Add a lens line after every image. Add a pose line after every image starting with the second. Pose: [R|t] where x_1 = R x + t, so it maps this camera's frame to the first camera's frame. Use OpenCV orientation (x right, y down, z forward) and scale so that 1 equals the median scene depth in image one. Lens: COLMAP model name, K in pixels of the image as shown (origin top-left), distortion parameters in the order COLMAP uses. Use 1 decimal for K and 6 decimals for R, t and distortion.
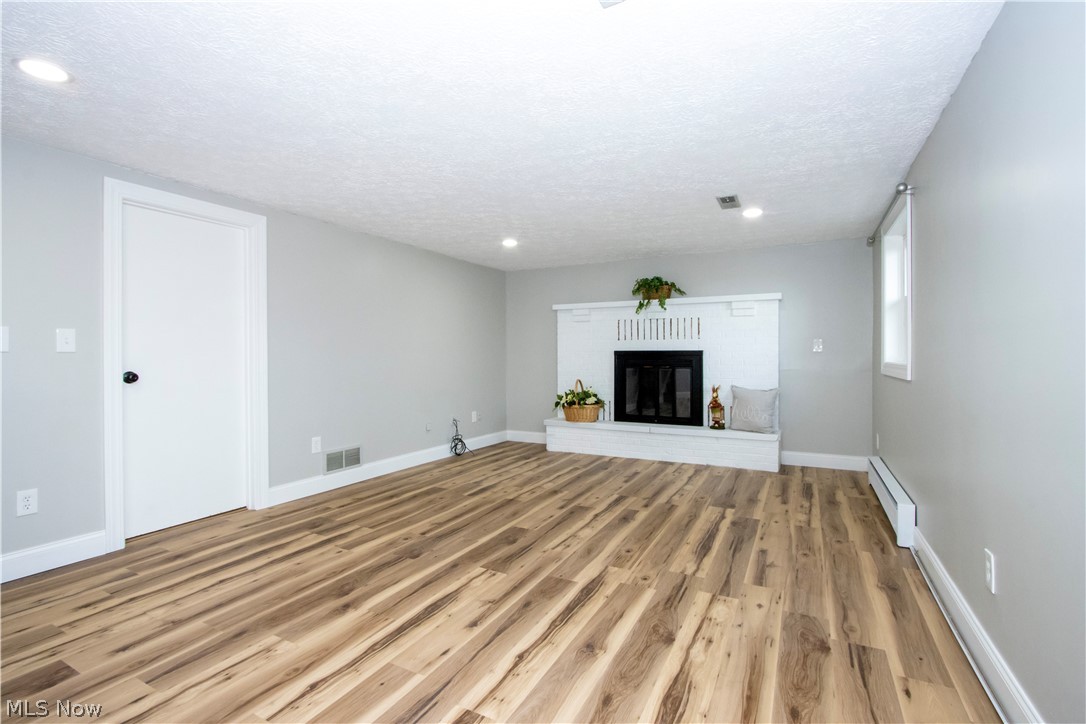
lens RADIAL K [[503.4, 0, 543.4], [0, 503.4, 355.3], [0, 0, 1]] dist [-0.017881, 0.000094]
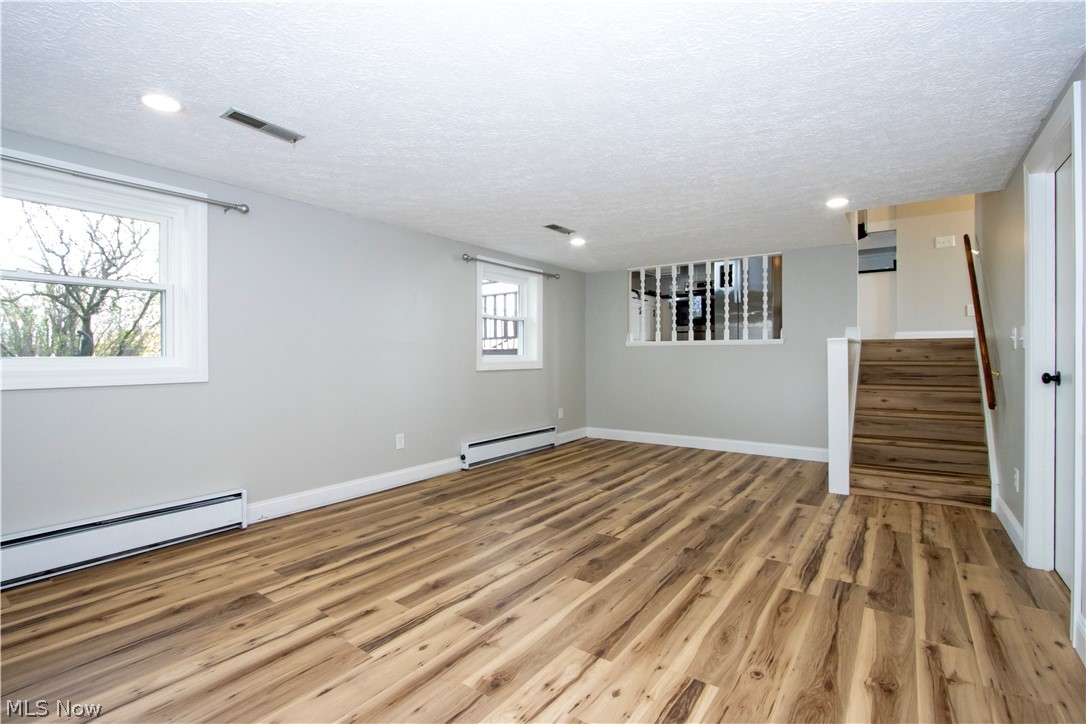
lens RADIAL K [[503.4, 0, 543.4], [0, 503.4, 355.3], [0, 0, 1]] dist [-0.017881, 0.000094]
pose [[-0.989644, 0.007703, 0.143335, -0.108625], [0.007955, 0.999968, 0.001185, -0.000959], [-0.143321, 0.002313, -0.989674, 1.978426]]
